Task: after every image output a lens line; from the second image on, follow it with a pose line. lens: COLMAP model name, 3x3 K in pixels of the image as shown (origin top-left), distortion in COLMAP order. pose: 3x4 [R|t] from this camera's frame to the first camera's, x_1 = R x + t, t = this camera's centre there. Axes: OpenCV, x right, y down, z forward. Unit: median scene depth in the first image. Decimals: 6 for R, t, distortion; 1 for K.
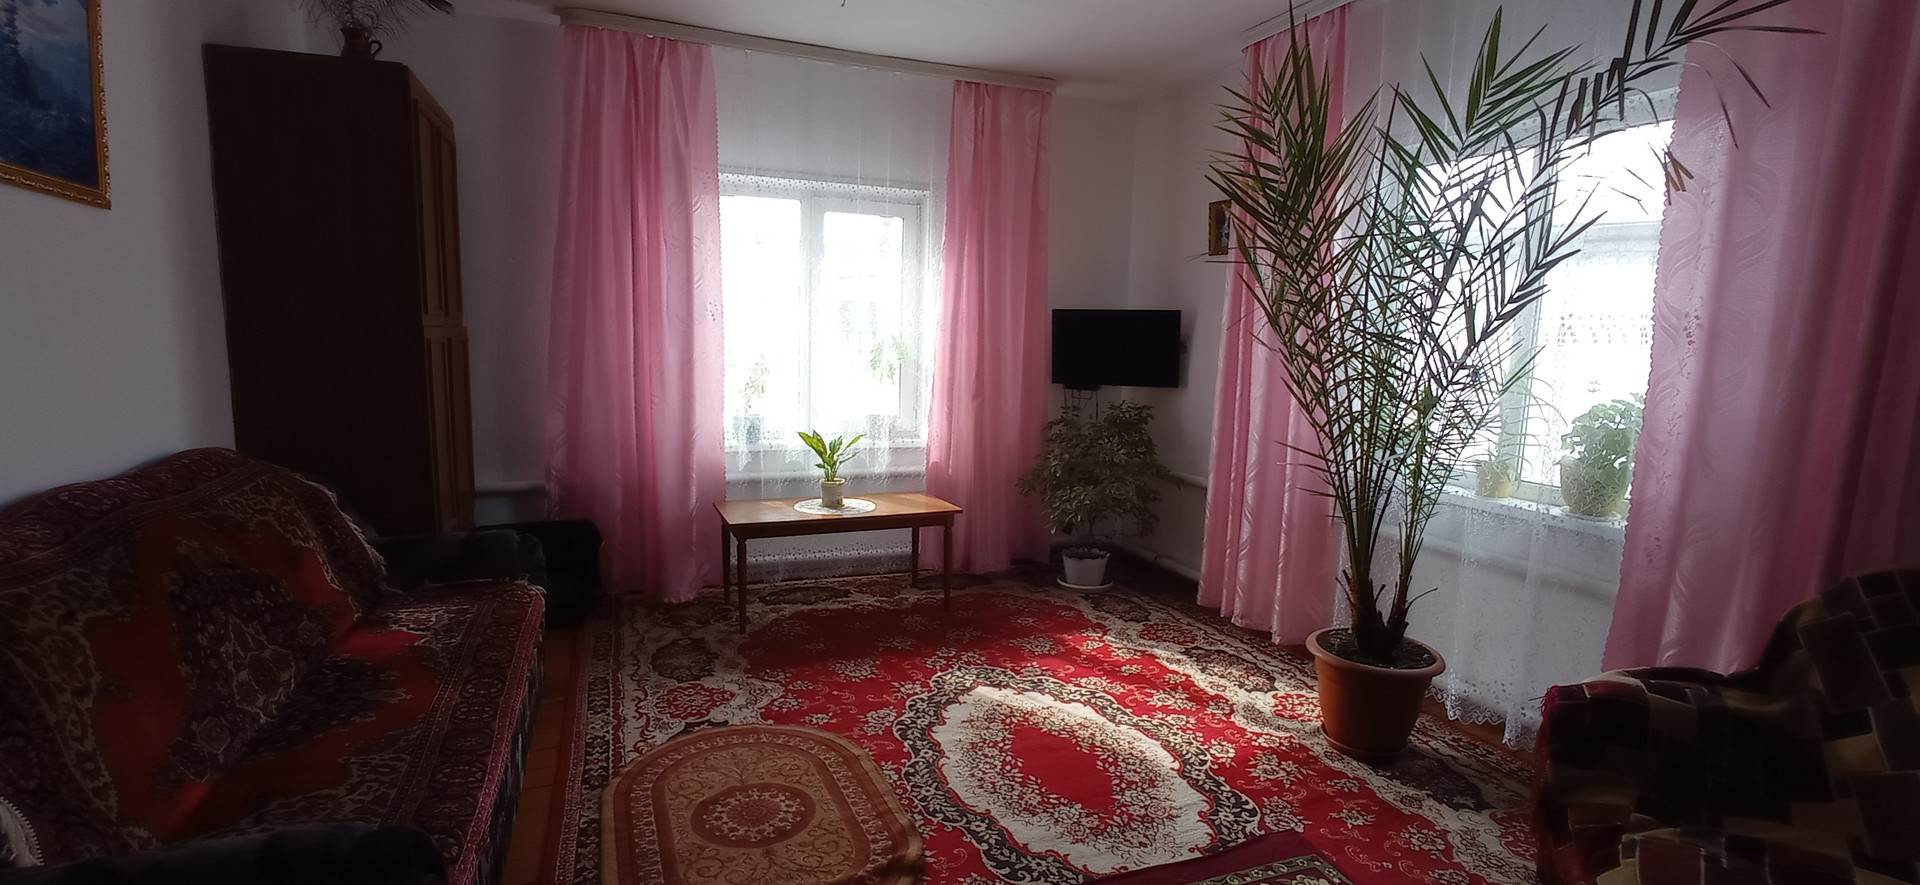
lens RADIAL K [[860.4, 0, 958.3], [0, 860.4, 447.6], [0, 0, 1]] dist [-0.030370, 0.006606]
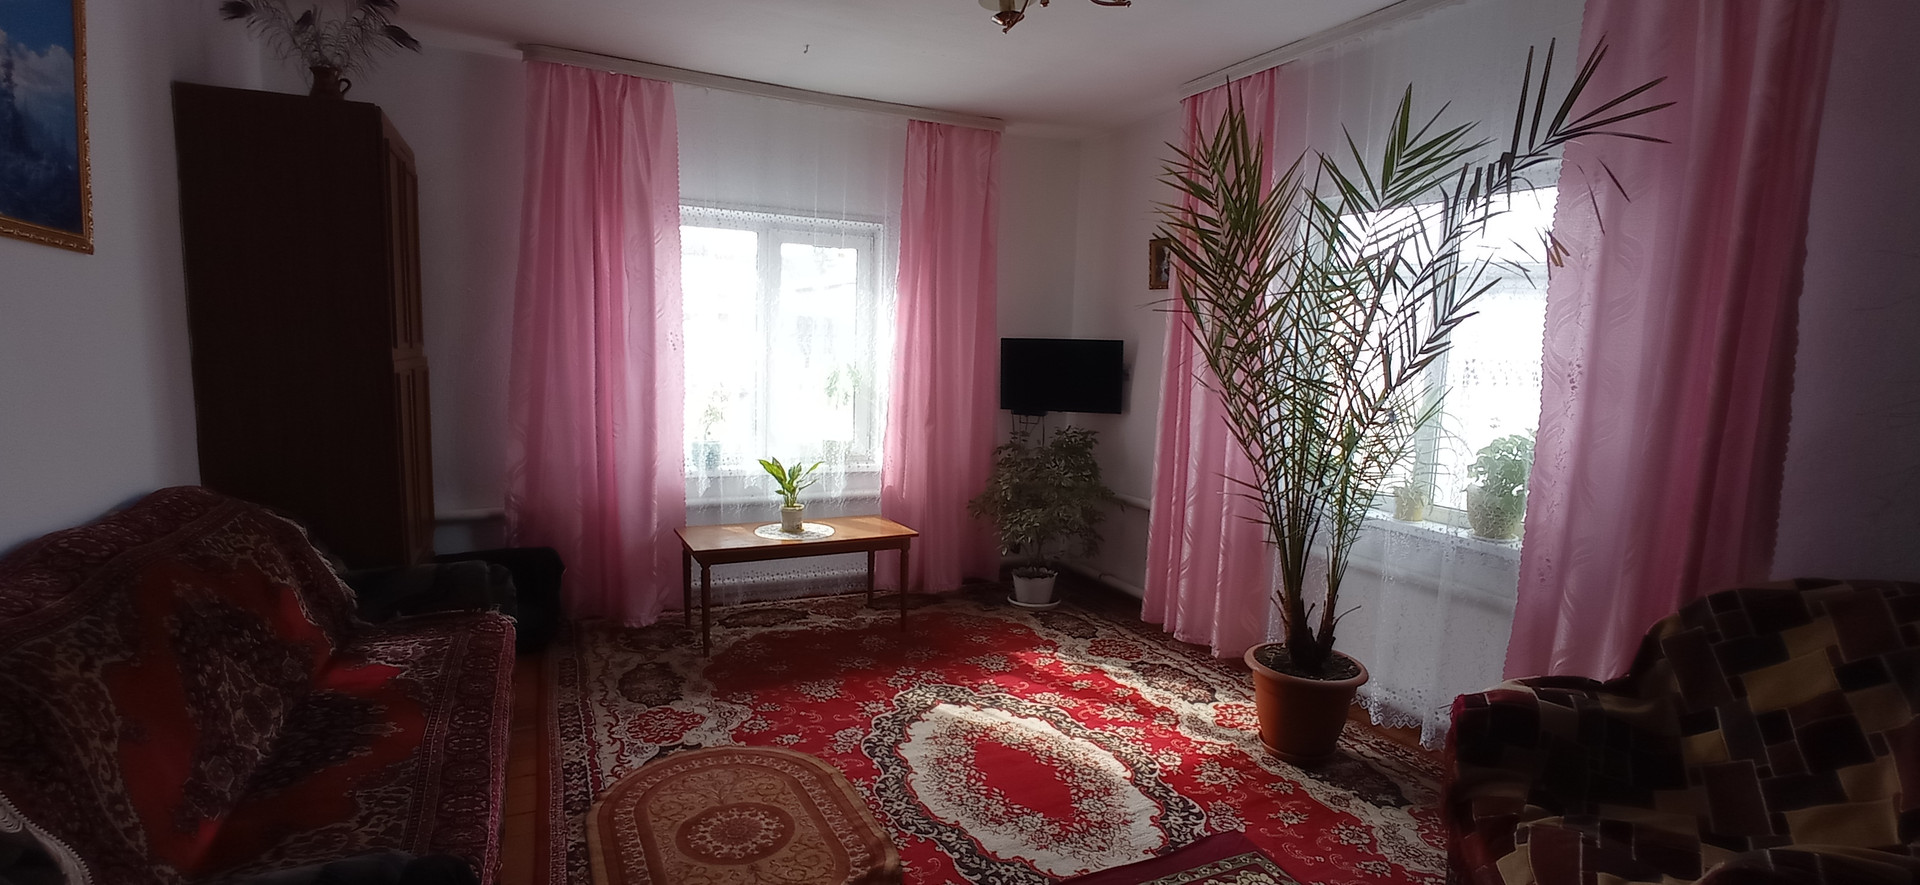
lens RADIAL K [[860.4, 0, 957.8], [0, 860.4, 448.1], [0, 0, 1]] dist [-0.030370, 0.006606]
pose [[0.997301, -0.003188, 0.073347, -0.040672], [0.004138, 0.999910, -0.012798, -0.028923], [-0.073299, 0.013066, 0.997224, -0.071350]]
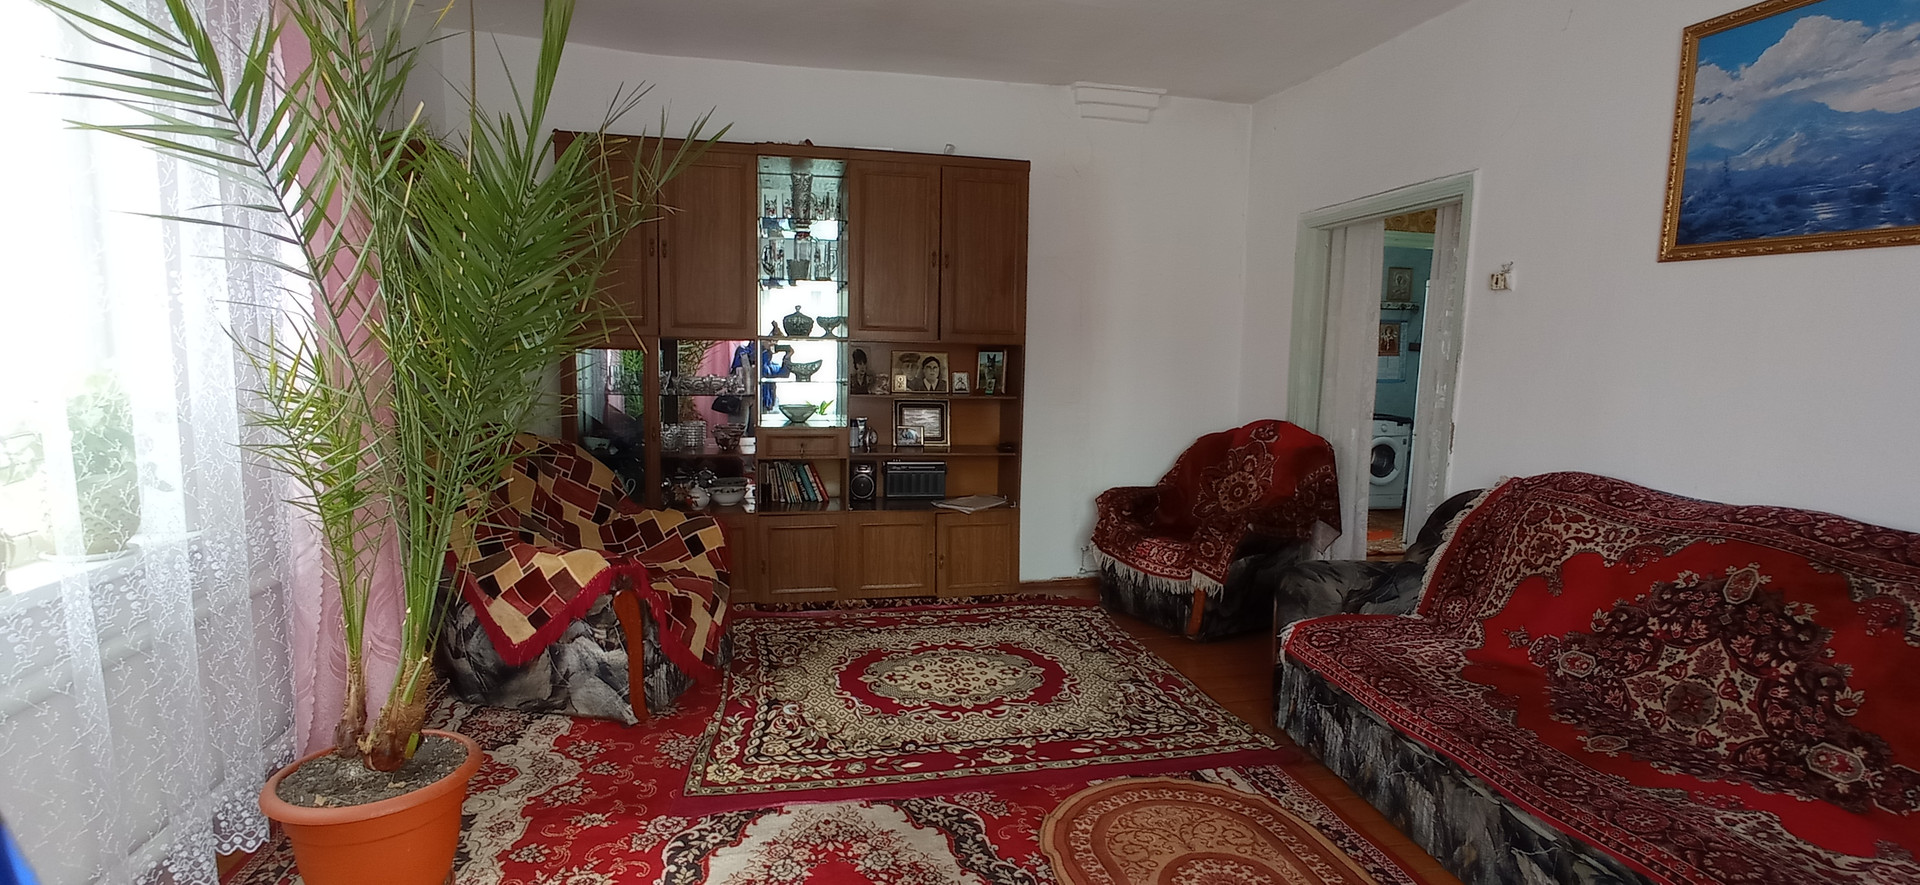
lens RADIAL K [[860.4, 0, 963.8], [0, 860.4, 450.1], [0, 0, 1]] dist [-0.030370, 0.006606]
pose [[-0.984571, -0.068023, 0.161222, -0.077755], [-0.025358, 0.967088, 0.253176, -0.221817], [-0.173138, 0.245182, -0.953892, 1.706068]]
